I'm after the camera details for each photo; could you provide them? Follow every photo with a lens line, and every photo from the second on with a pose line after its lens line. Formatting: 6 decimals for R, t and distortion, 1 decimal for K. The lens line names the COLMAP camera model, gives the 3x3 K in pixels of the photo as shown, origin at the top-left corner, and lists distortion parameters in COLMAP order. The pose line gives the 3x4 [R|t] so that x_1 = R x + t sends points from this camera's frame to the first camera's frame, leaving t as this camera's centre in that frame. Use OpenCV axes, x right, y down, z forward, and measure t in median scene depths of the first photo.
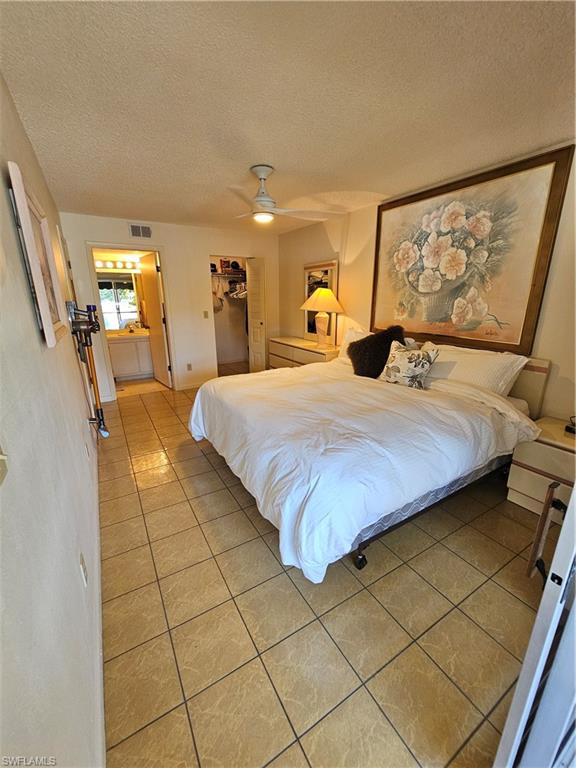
lens RADIAL K [[313.2, 0, 290.8], [0, 313.2, 386.3], [0, 0, 1]] dist [-0.001022, -0.000076]
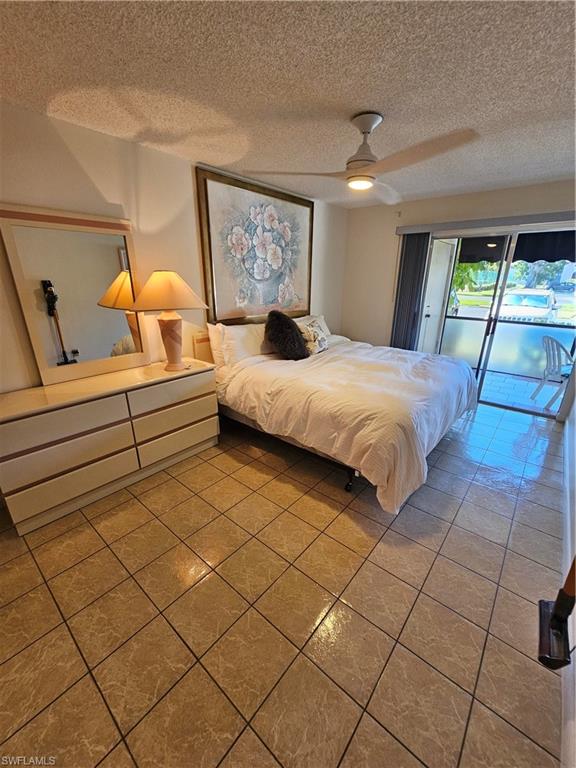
lens RADIAL K [[313.2, 0, 290.8], [0, 313.2, 386.3], [0, 0, 1]] dist [-0.001022, -0.000076]
pose [[-0.319910, -0.317979, 0.892495, -0.775635], [0.253665, 0.878863, 0.404047, -0.407118], [-0.912859, 0.355653, -0.200497, 1.320485]]
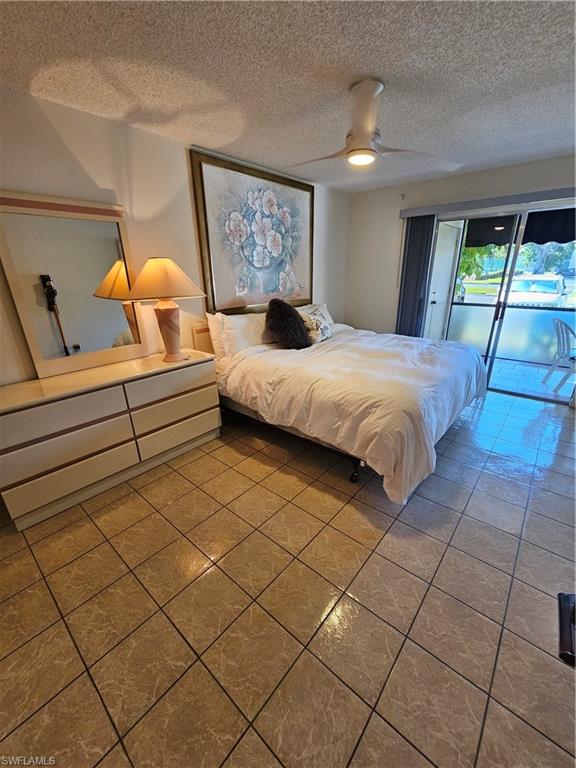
lens RADIAL K [[312.1, 0, 290.4], [0, 312.1, 385.9], [0, 0, 1]] dist [-0.000645, -0.000357]
pose [[-0.309842, -0.327976, 0.892429, -0.756435], [0.277949, 0.866373, 0.414901, -0.380625], [-0.909254, 0.376603, -0.177278, 1.311307]]
